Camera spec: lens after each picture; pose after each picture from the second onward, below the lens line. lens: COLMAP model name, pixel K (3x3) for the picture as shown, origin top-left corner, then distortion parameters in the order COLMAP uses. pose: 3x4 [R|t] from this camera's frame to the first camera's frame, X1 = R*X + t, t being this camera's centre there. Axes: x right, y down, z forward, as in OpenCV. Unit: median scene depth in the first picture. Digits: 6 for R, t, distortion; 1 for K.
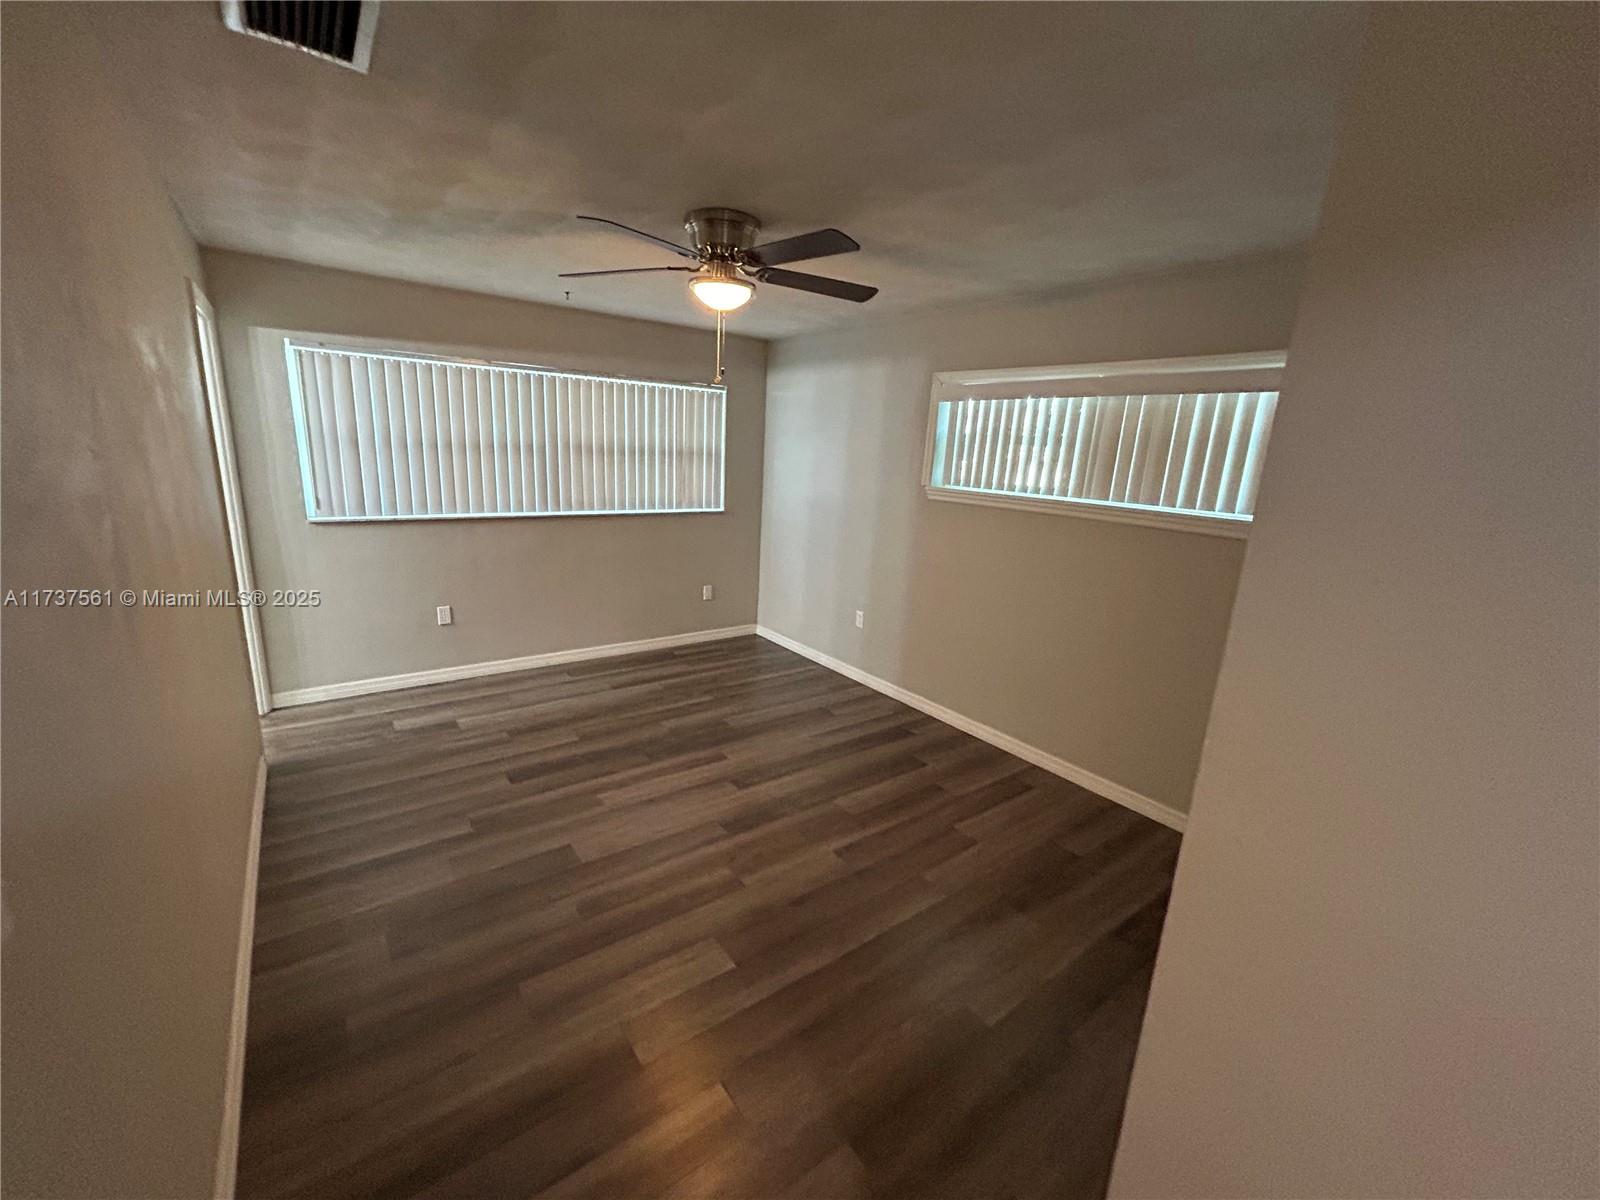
lens RADIAL K [[645.8, 0, 800.0], [0, 645.8, 600.0], [0, 0, 1]] dist [0.001974, 0.000628]
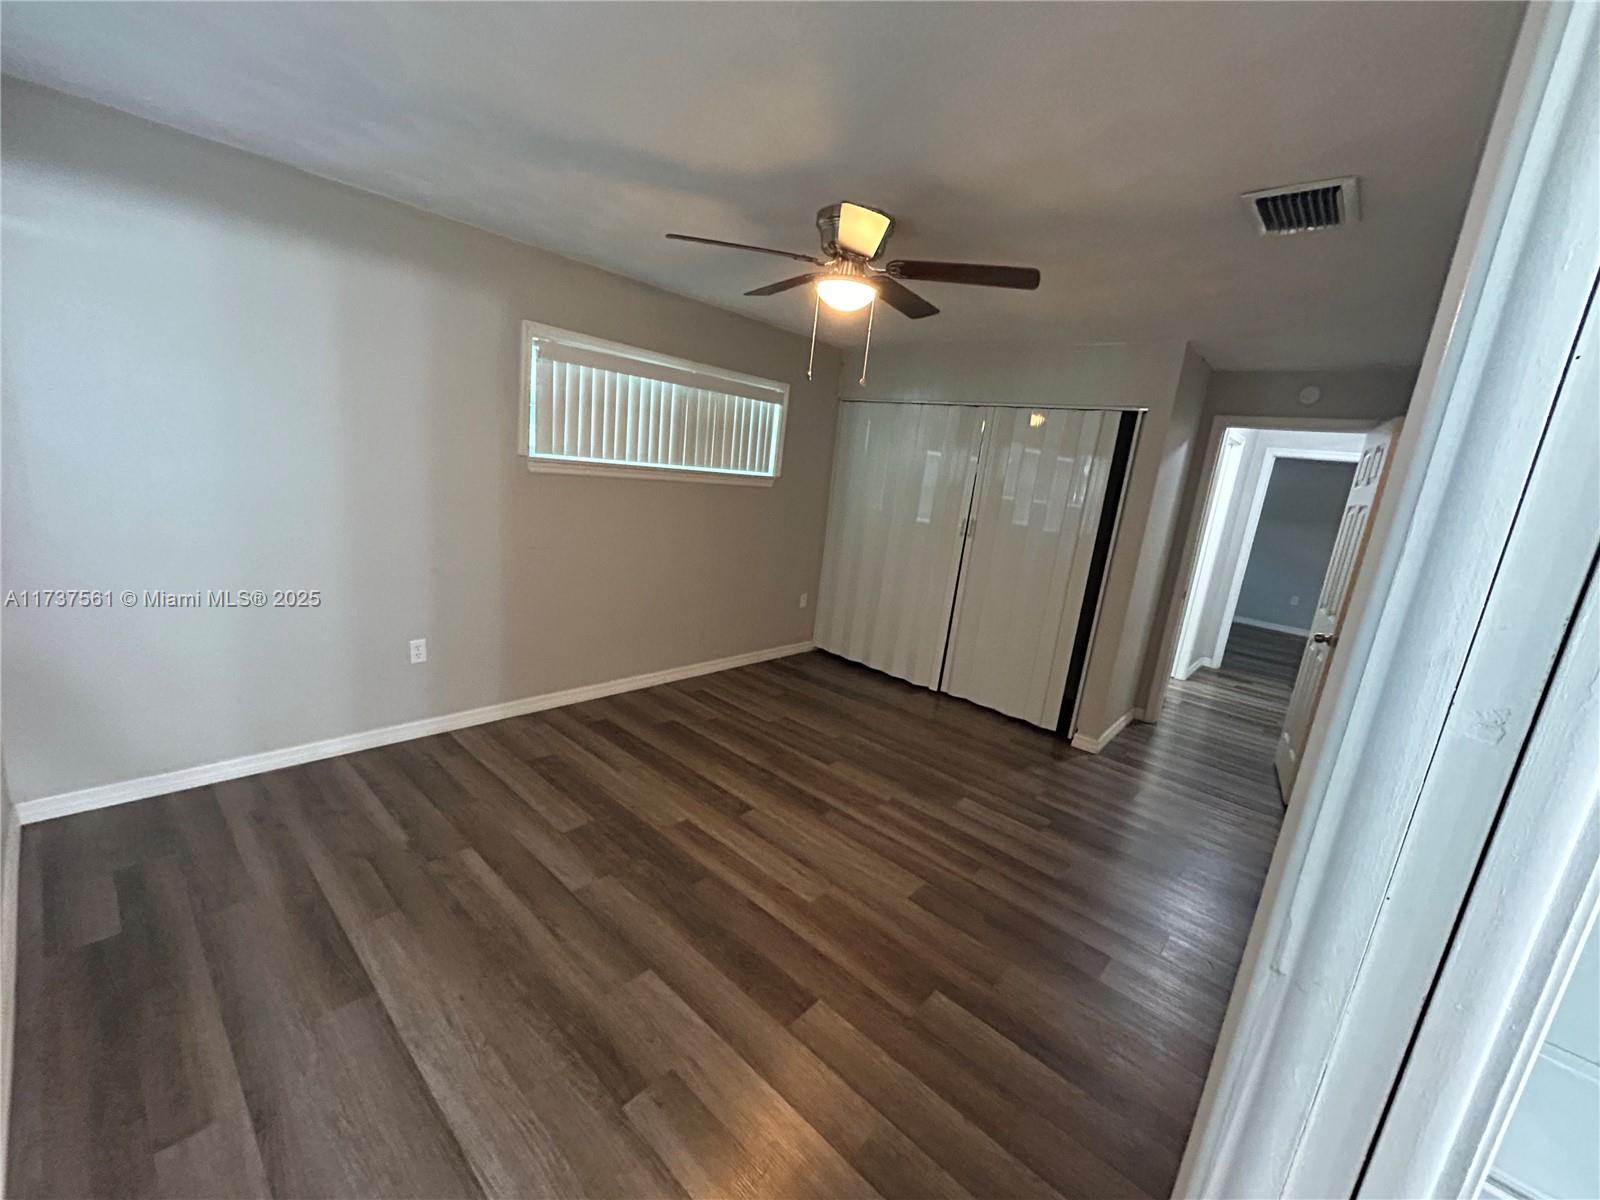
lens RADIAL K [[645.8, 0, 800.0], [0, 645.8, 600.0], [0, 0, 1]] dist [0.001974, 0.000628]
pose [[-0.185970, -0.279295, 0.942024, -0.827572], [0.112714, 0.946356, 0.302831, -0.247762], [-0.976069, 0.162497, -0.144514, 0.931033]]
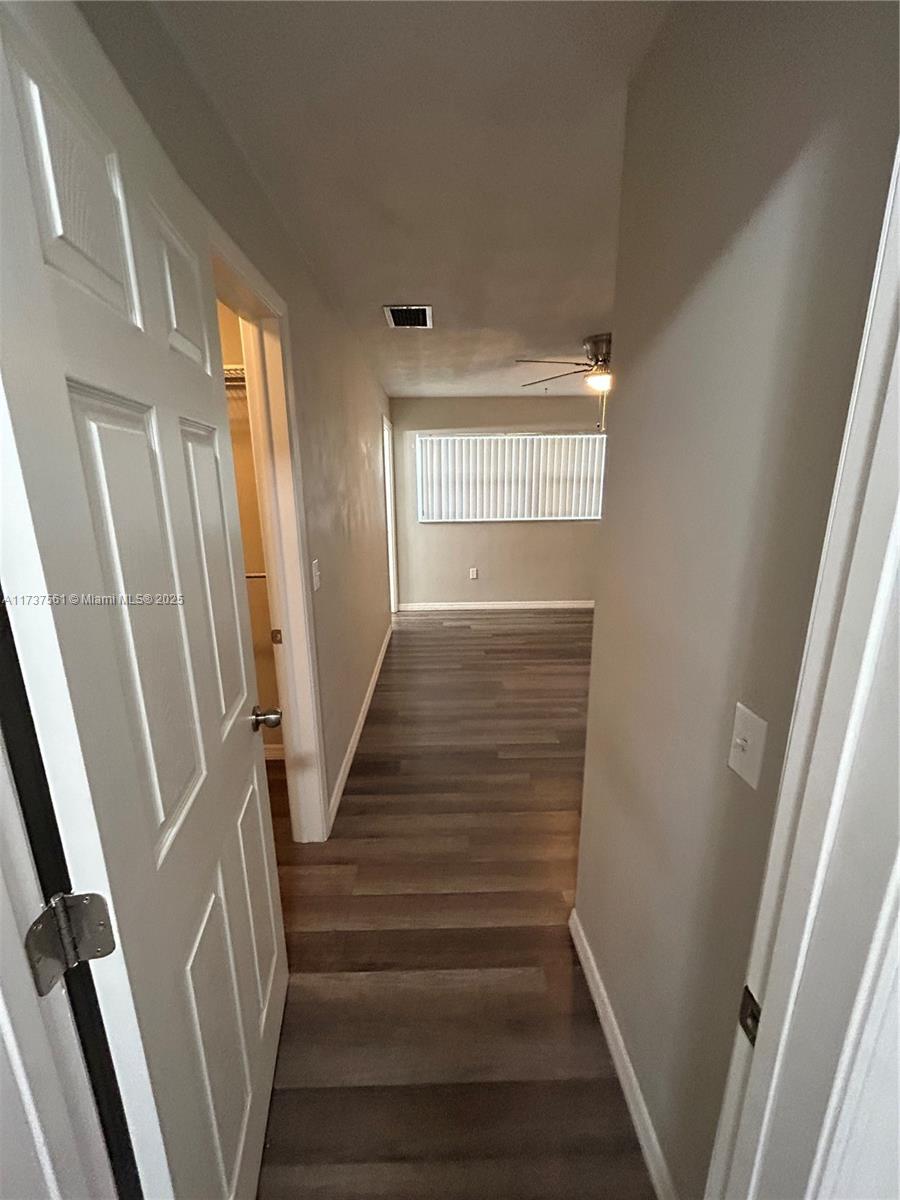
lens RADIAL K [[484.4, 0, 446.8], [0, 484.4, 598.0], [0, 0, 1]] dist [0.001974, 0.000628]
pose [[0.807367, 0.082481, -0.584256, 0.256934], [-0.086426, 0.996033, 0.021183, 0.087786], [0.583686, 0.033392, 0.811293, -0.211981]]
